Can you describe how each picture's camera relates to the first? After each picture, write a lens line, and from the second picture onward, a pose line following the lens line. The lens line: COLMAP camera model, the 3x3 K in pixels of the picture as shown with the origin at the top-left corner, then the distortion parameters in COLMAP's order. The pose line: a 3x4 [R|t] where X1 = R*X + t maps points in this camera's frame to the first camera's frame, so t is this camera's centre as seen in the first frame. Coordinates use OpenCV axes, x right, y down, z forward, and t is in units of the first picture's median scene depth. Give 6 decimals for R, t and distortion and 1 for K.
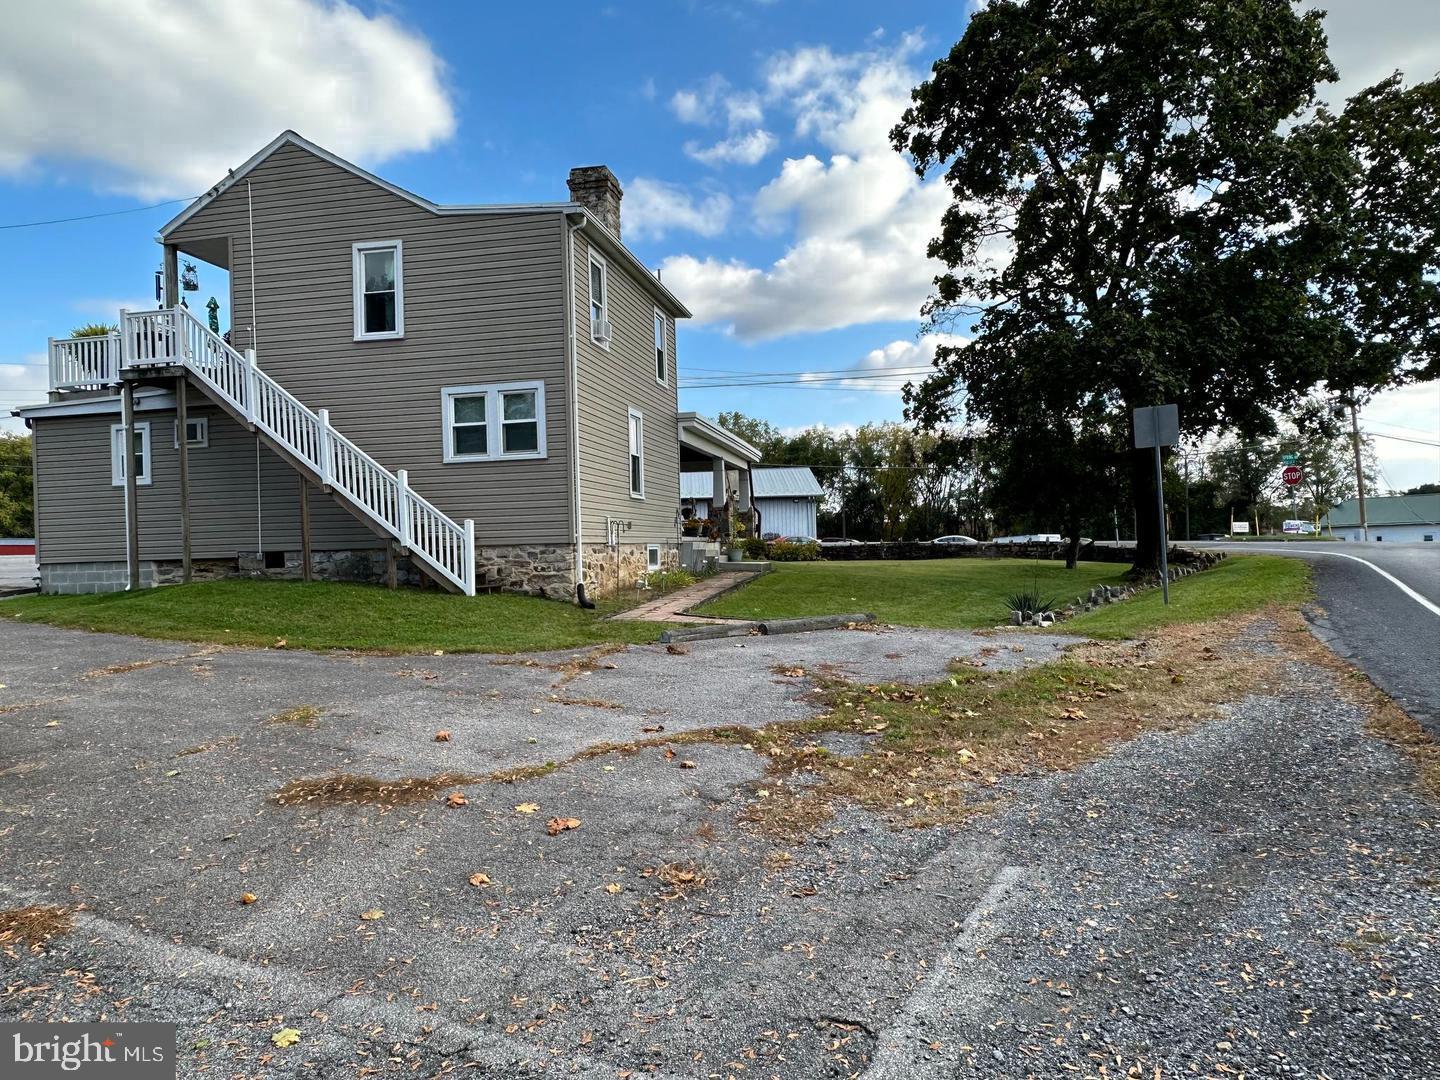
lens RADIAL K [[947.5, 0, 726.4], [0, 947.5, 550.5], [0, 0, 1]] dist [-0.003106, 0.005519]
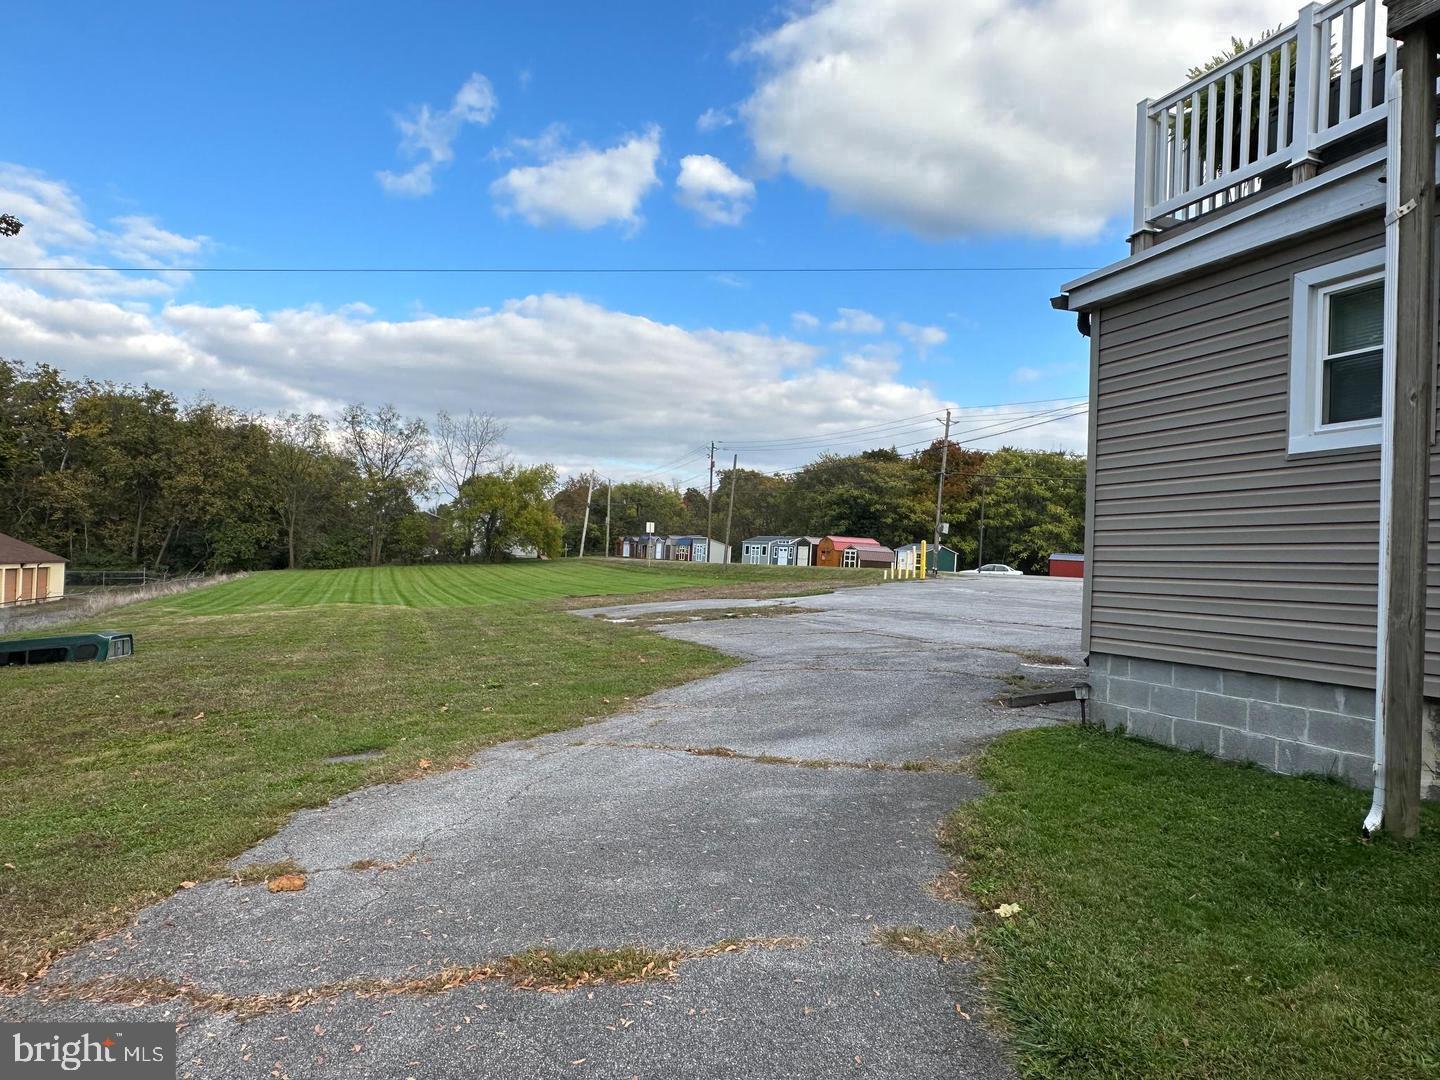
lens RADIAL K [[947.5, 0, 718.2], [0, 947.5, 545.7], [0, 0, 1]] dist [-0.003106, 0.005519]
pose [[0.537052, 0.031665, -0.842954, -0.504030], [-0.052538, 0.998611, 0.004040, -0.028055], [0.841911, 0.042118, 0.537970, 0.693168]]
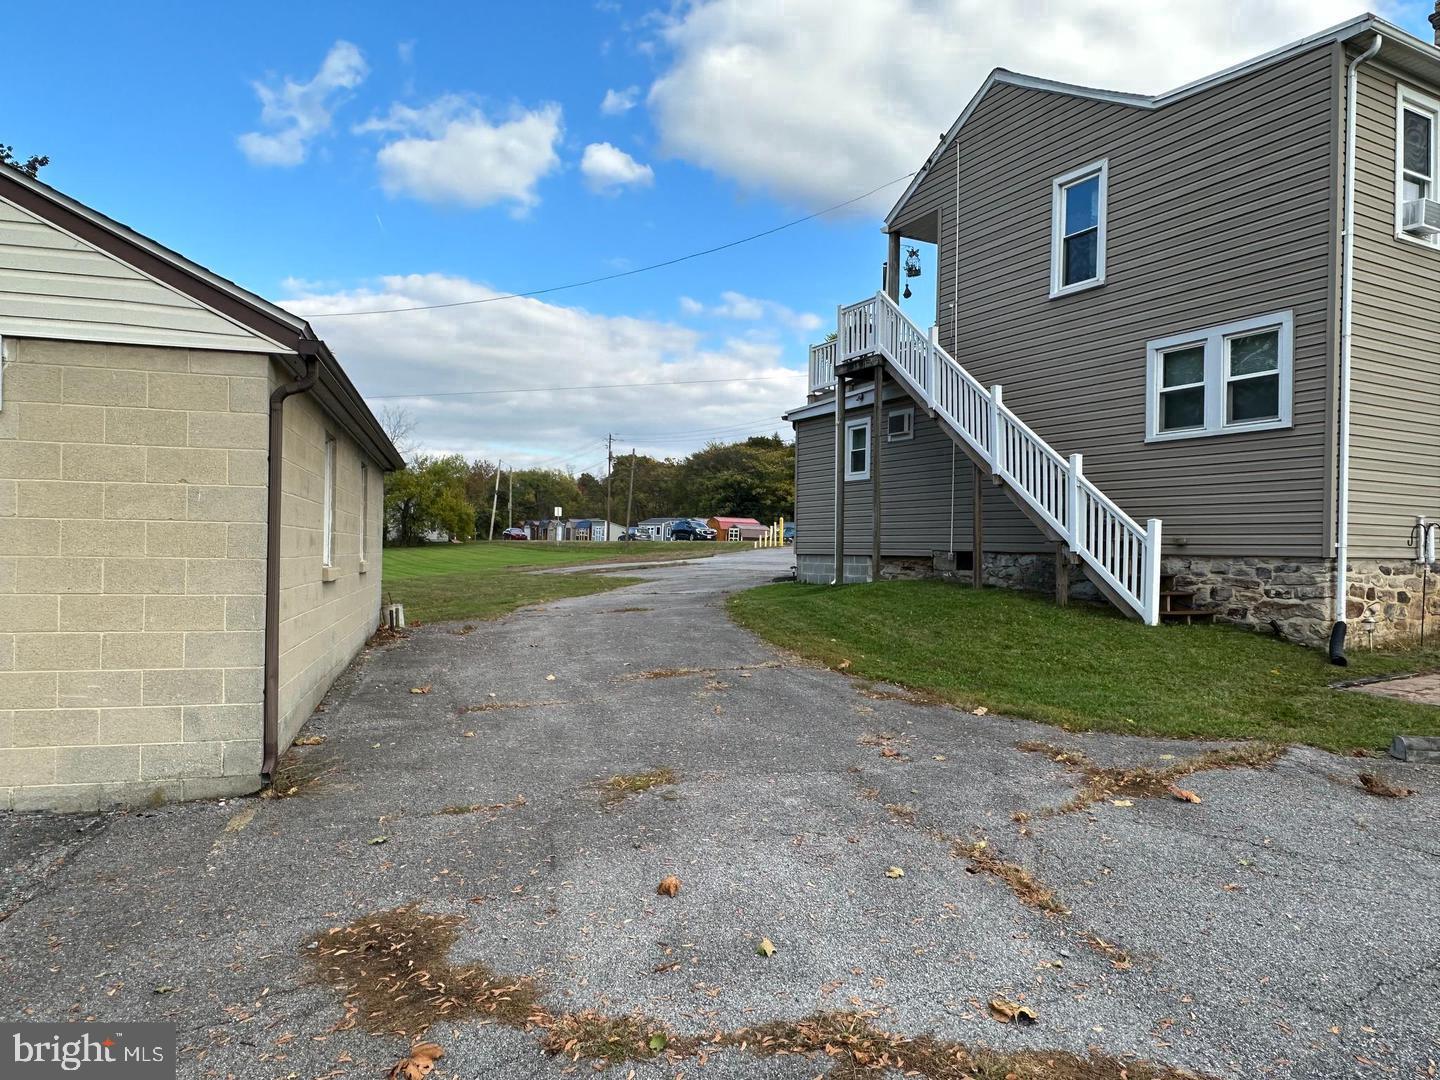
lens RADIAL K [[947.5, 0, 719.9], [0, 947.5, 551.7], [0, 0, 1]] dist [-0.003106, 0.005519]
pose [[0.631845, 0.039956, -0.774064, 0.070314], [-0.034487, 0.999131, 0.023424, -0.012019], [0.774327, 0.011895, 0.632673, 0.263007]]
